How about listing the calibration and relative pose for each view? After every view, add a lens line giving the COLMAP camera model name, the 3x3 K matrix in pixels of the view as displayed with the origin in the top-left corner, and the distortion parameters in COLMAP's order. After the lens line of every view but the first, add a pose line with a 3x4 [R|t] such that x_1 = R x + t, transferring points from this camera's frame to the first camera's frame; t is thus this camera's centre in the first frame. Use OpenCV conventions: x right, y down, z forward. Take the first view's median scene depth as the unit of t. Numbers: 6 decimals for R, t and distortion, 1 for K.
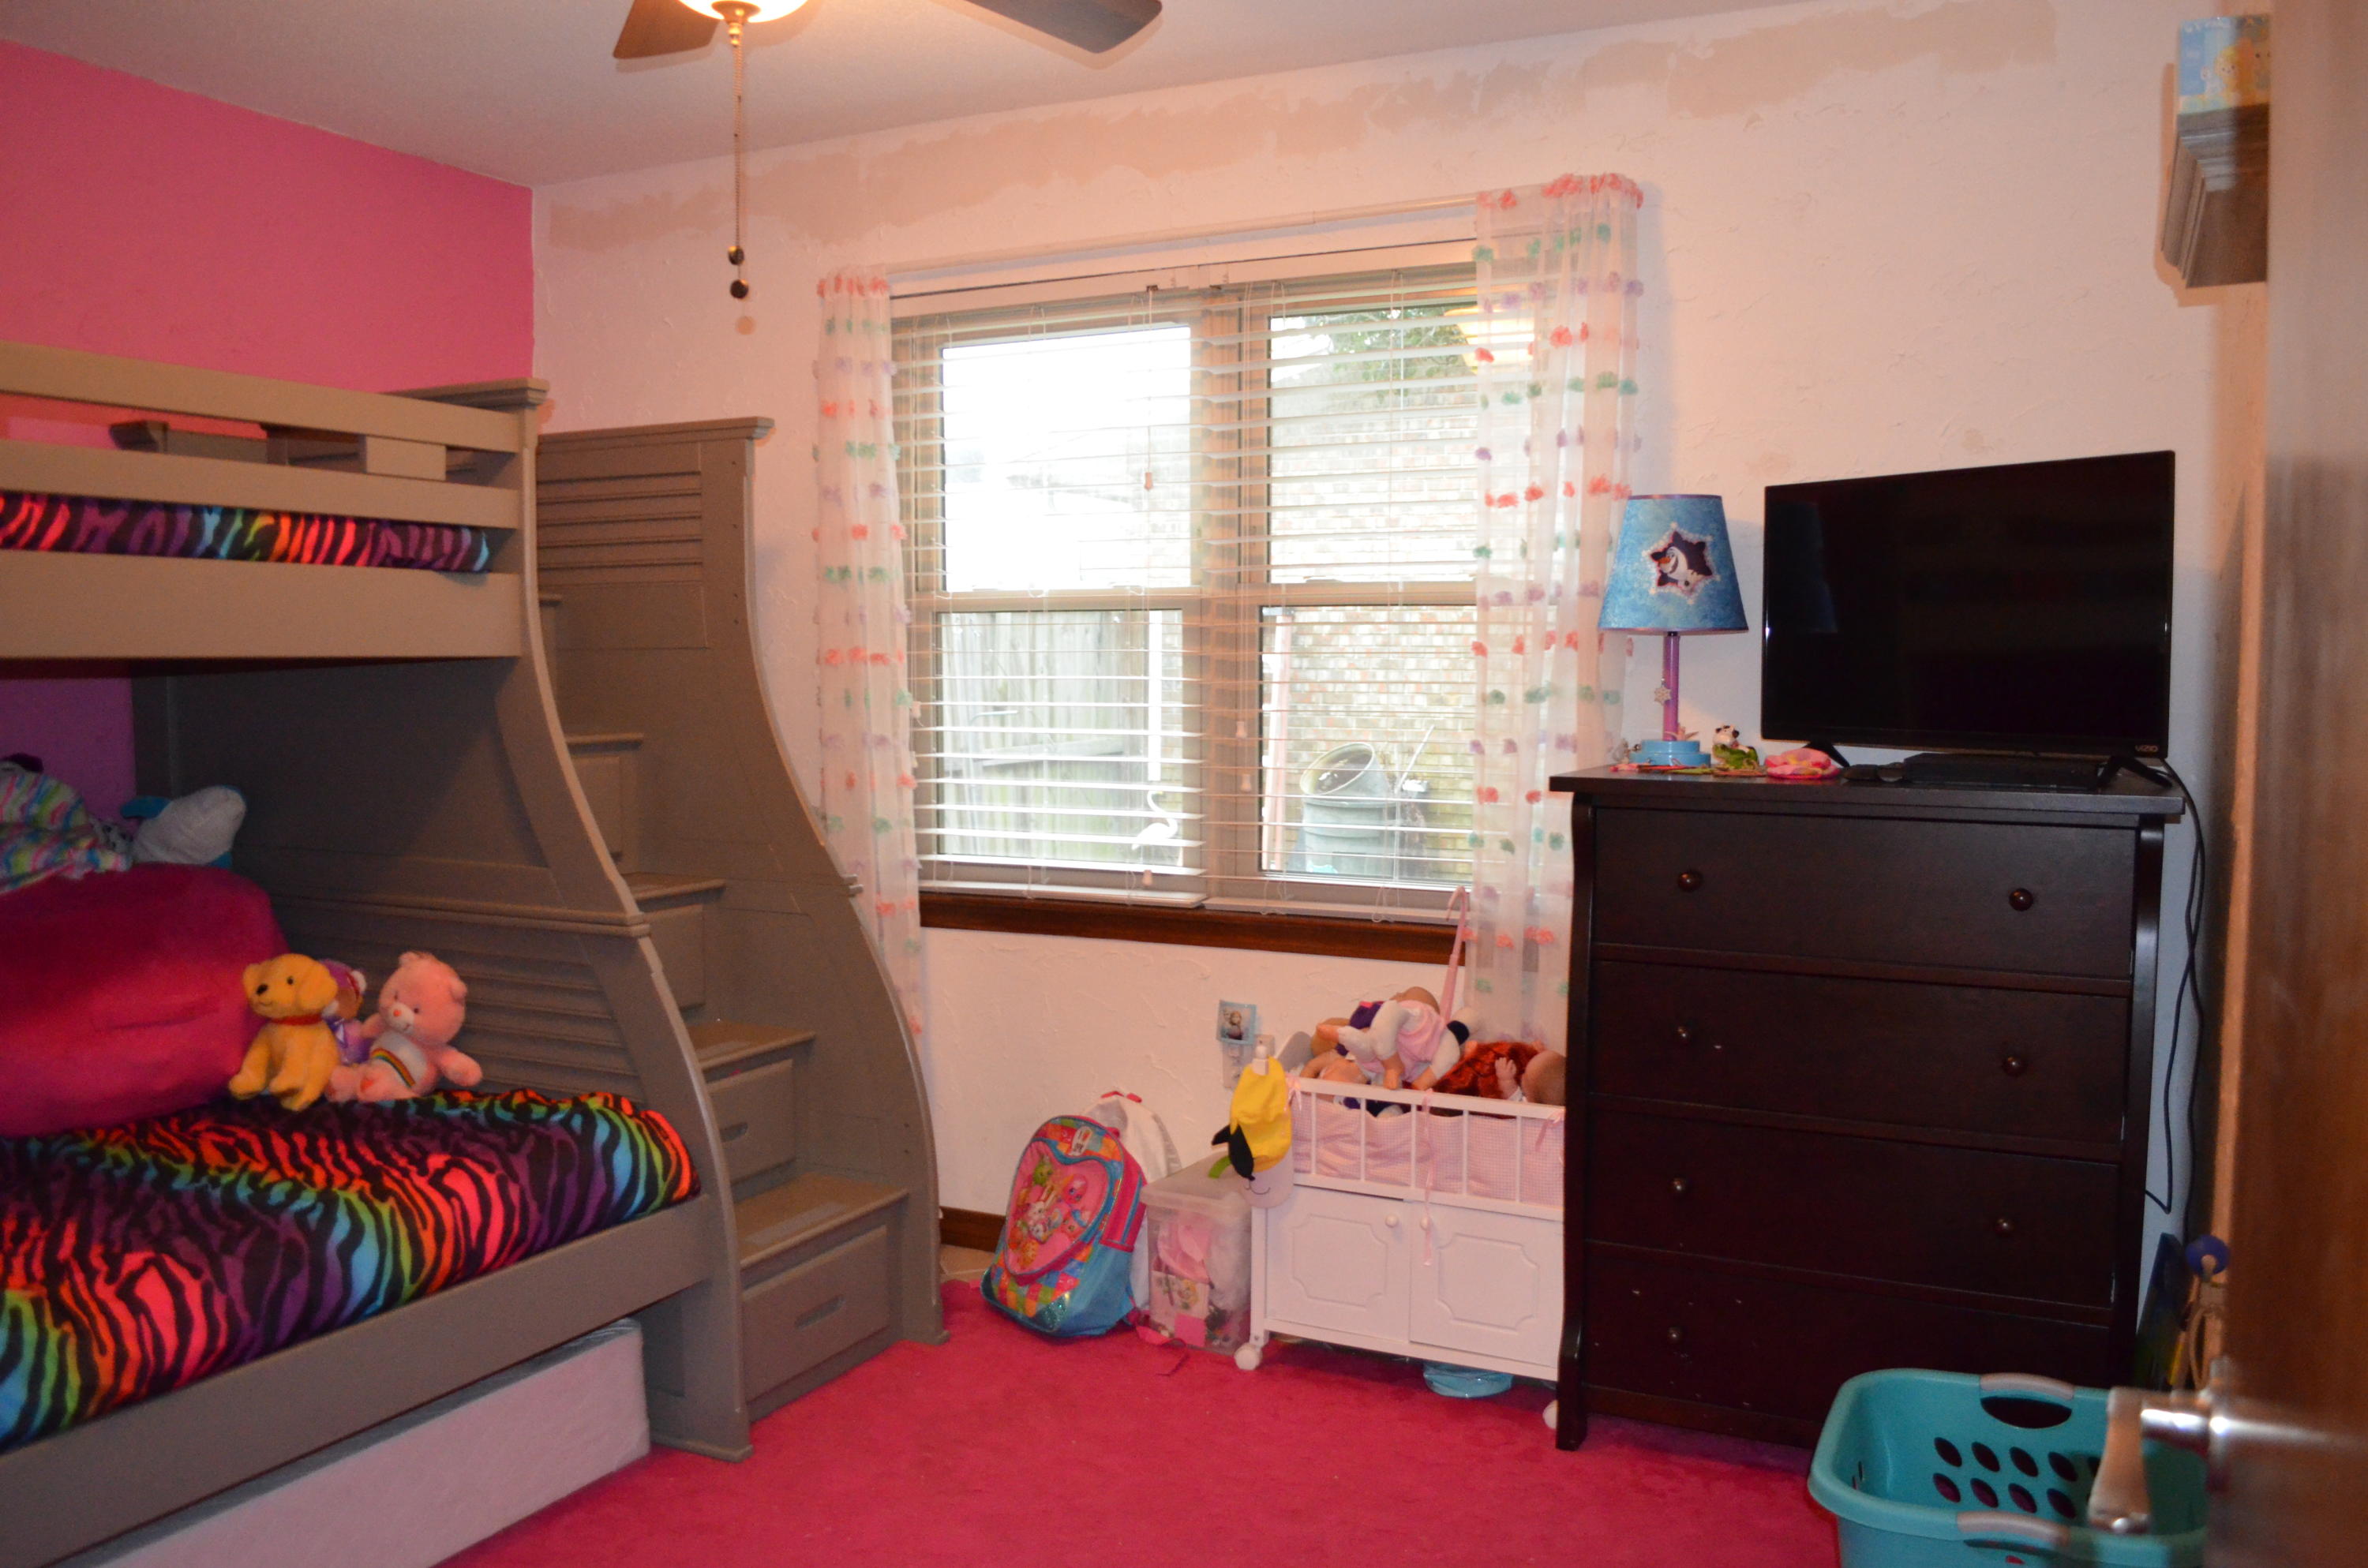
lens RADIAL K [[1870.1, 0, 1198.6], [0, 1870.1, 801.1], [0, 0, 1]] dist [-0.083420, 0.017405]
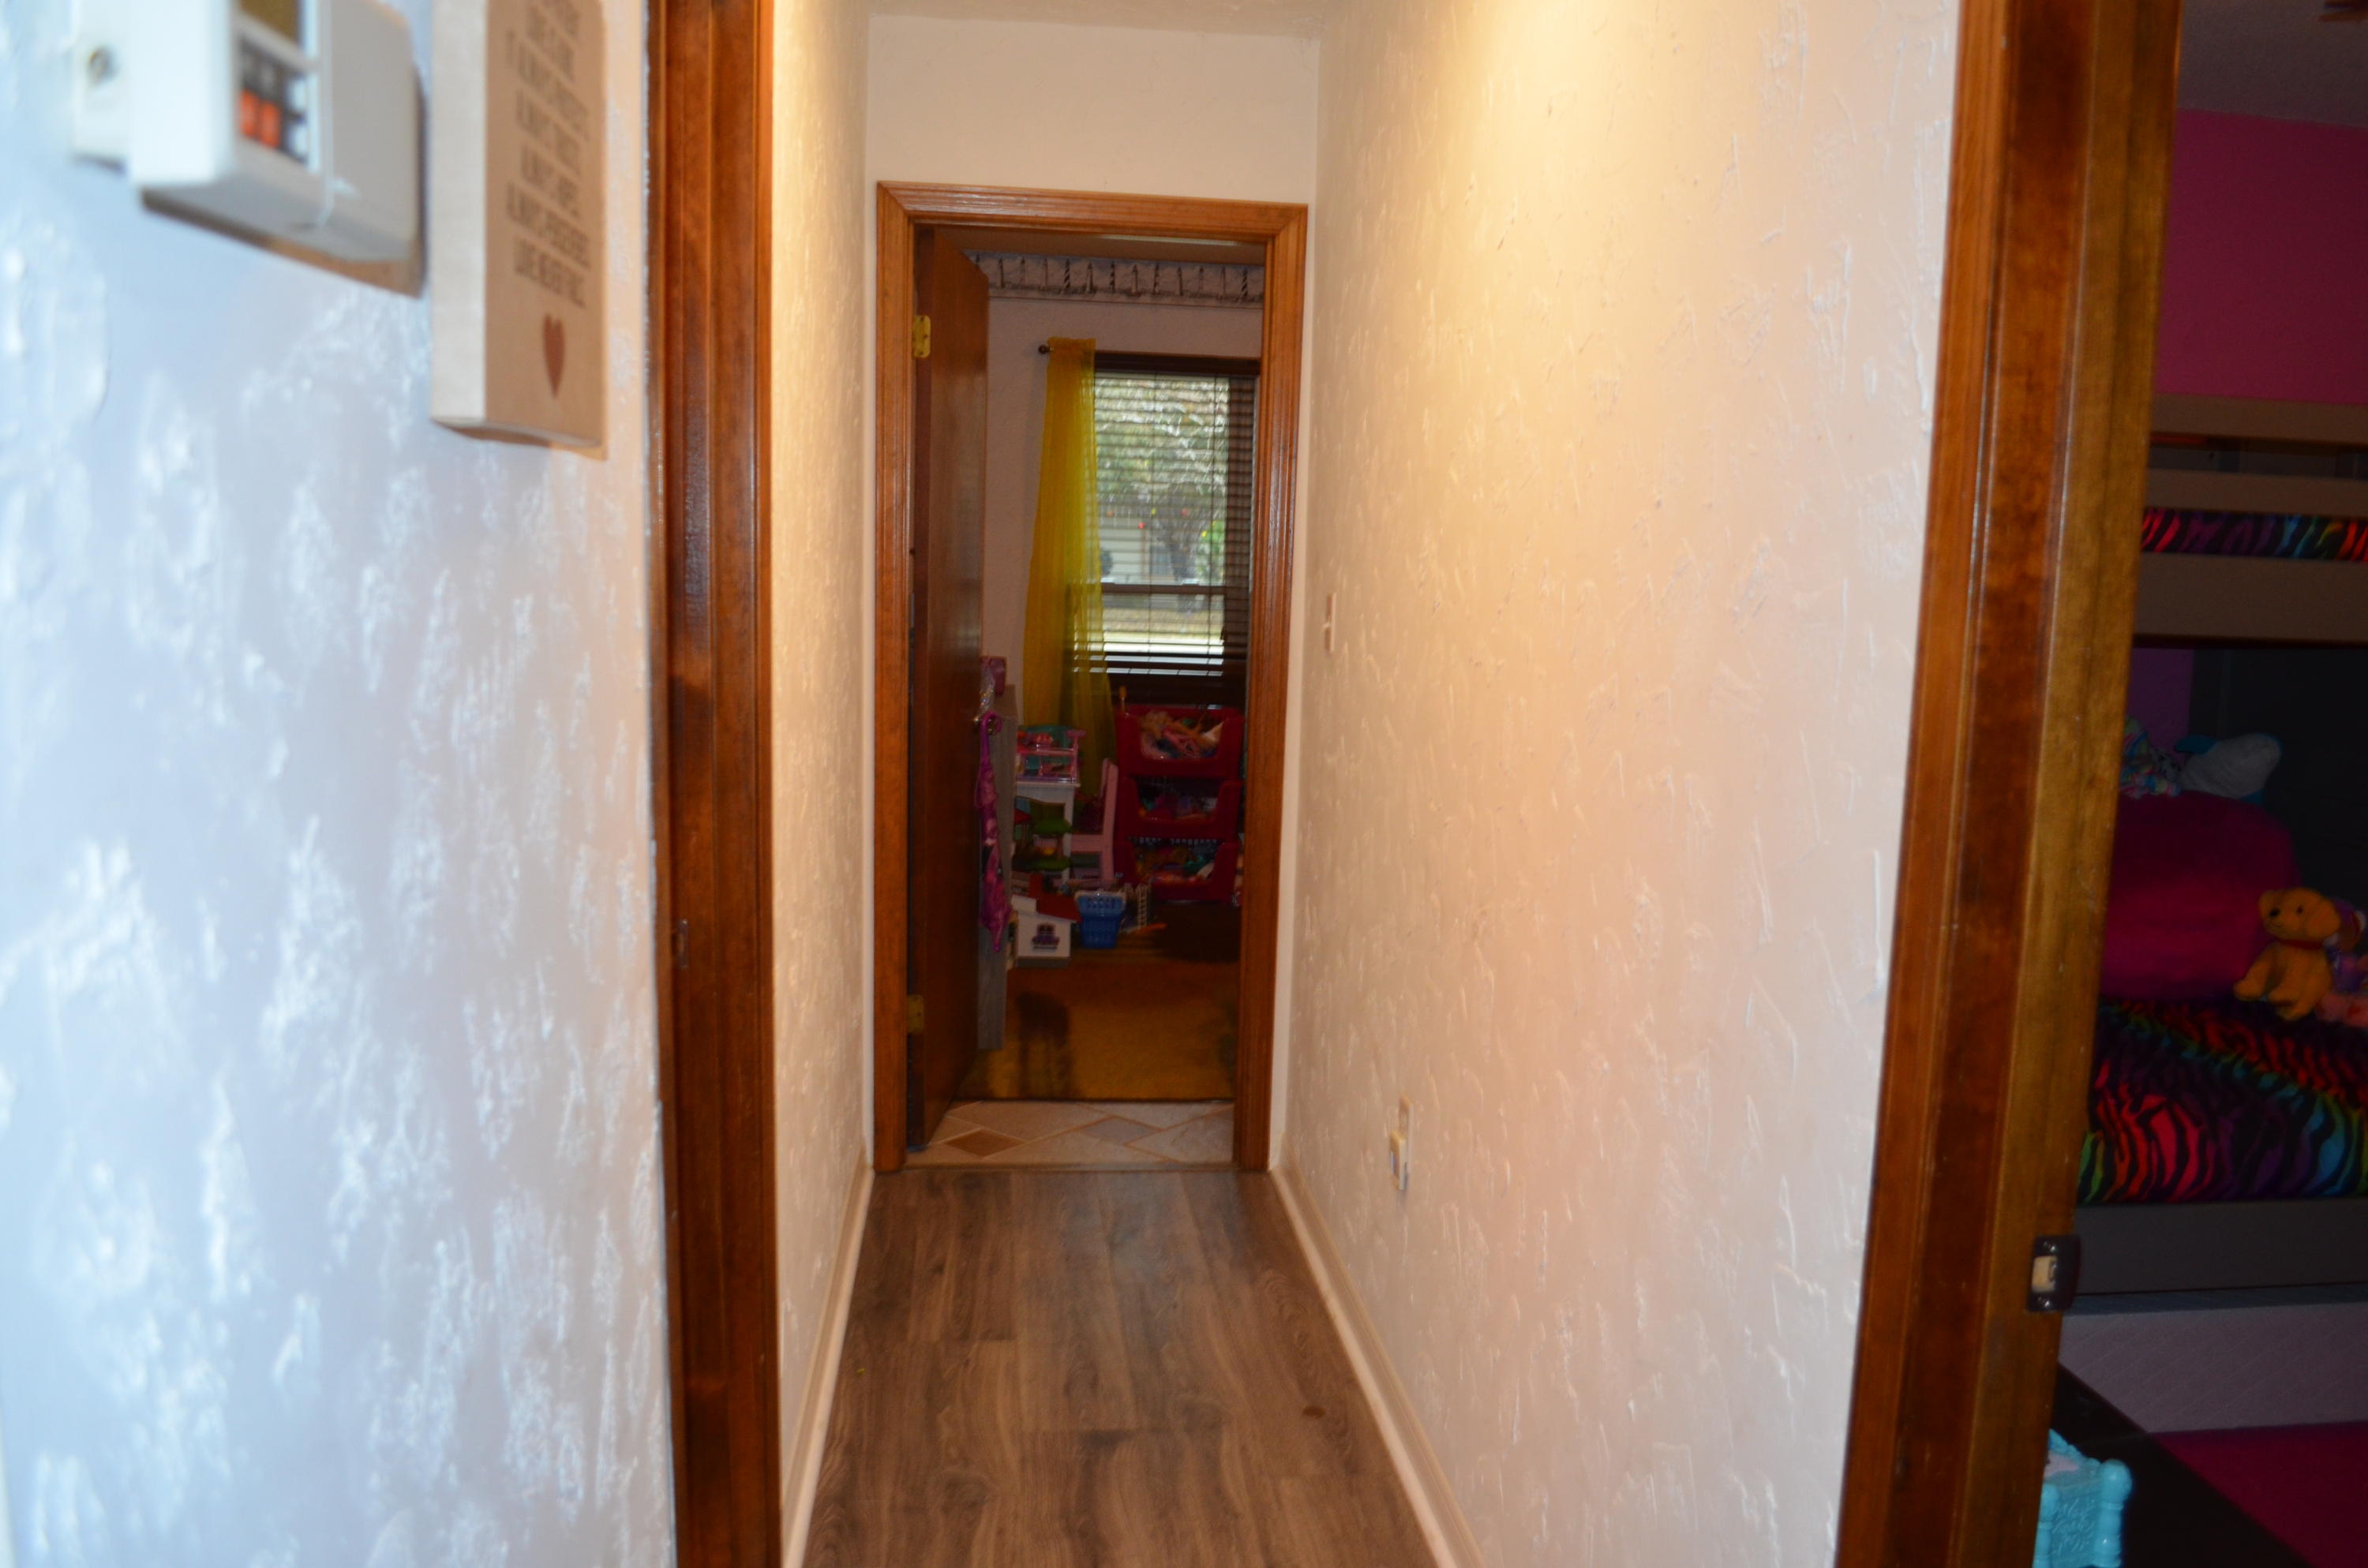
lens RADIAL K [[1870.1, 0, 1206.9], [0, 1870.1, 781.4], [0, 0, 1]] dist [-0.083420, 0.017405]
pose [[0.535661, 0.128292, -0.834631, 0.086244], [-0.094539, 0.991289, 0.091698, -0.023474], [0.839125, 0.029786, 0.543123, -0.213720]]
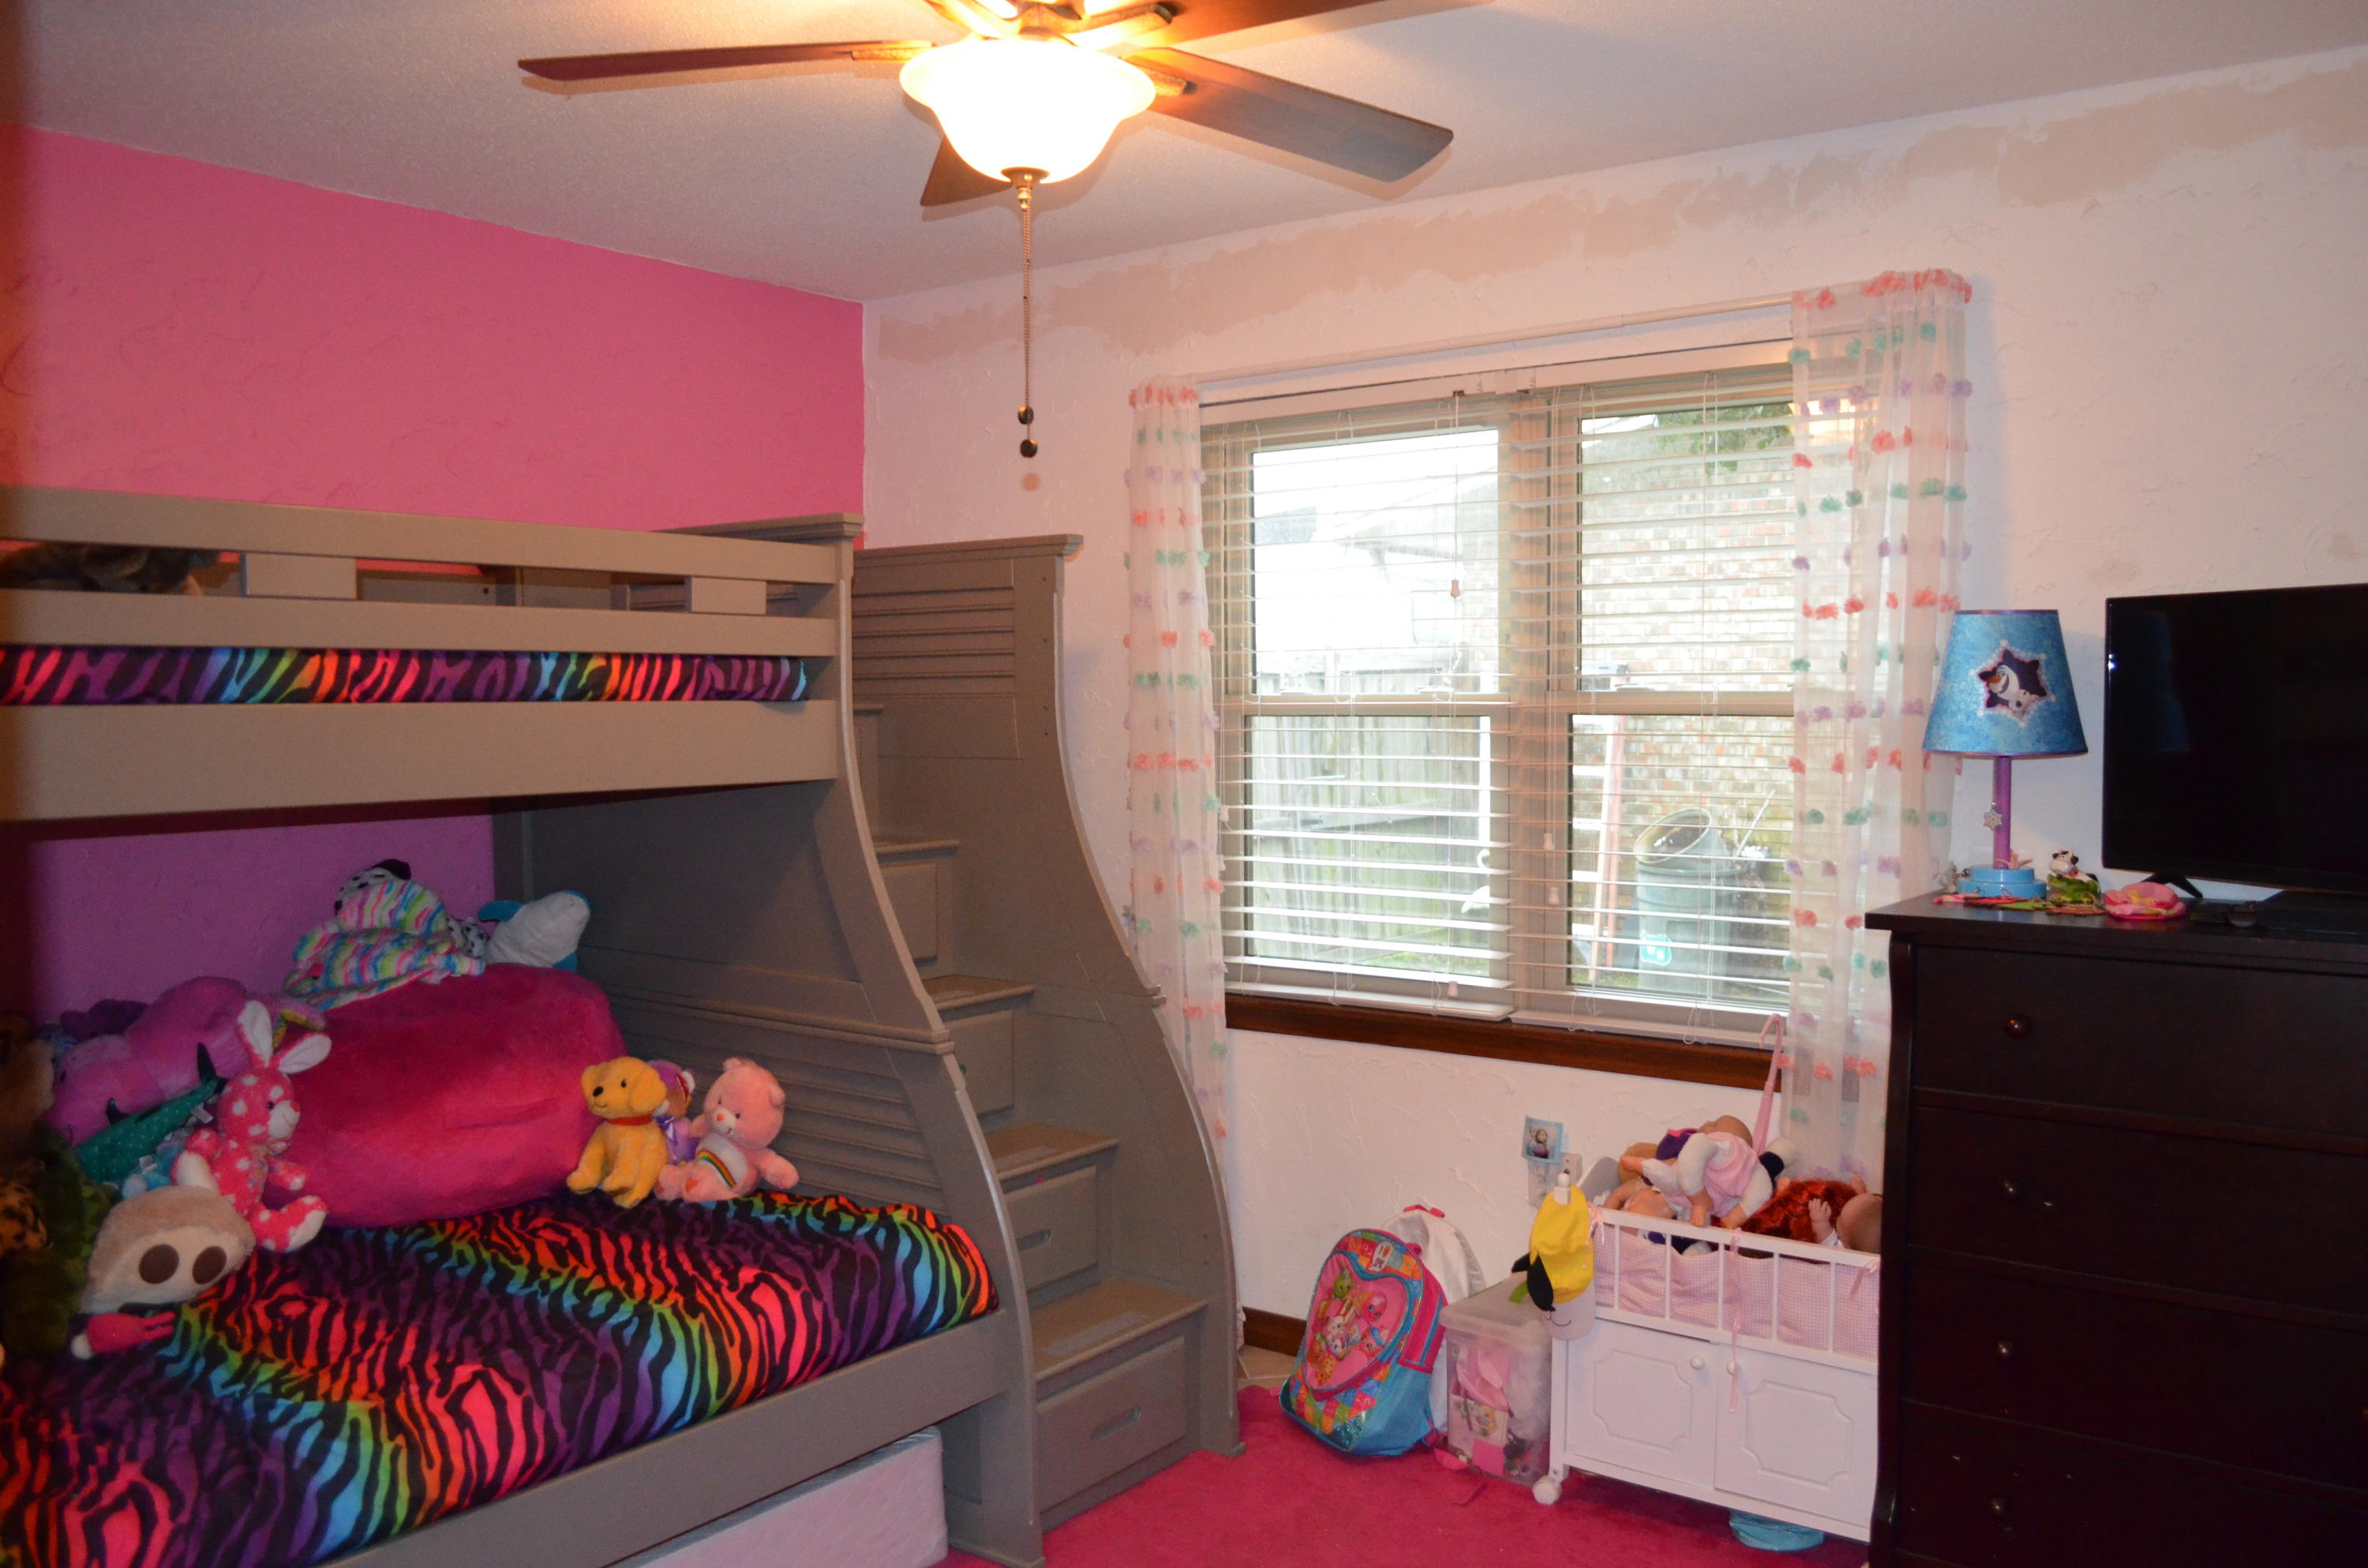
lens RADIAL K [[1870.1, 0, 1195.9], [0, 1870.1, 802.4], [0, 0, 1]] dist [-0.083420, 0.017405]
pose [[0.983295, 0.003759, -0.181980, 0.022290], [-0.007495, 0.999775, -0.019847, -0.045398], [0.181864, 0.020880, 0.983102, 0.007272]]
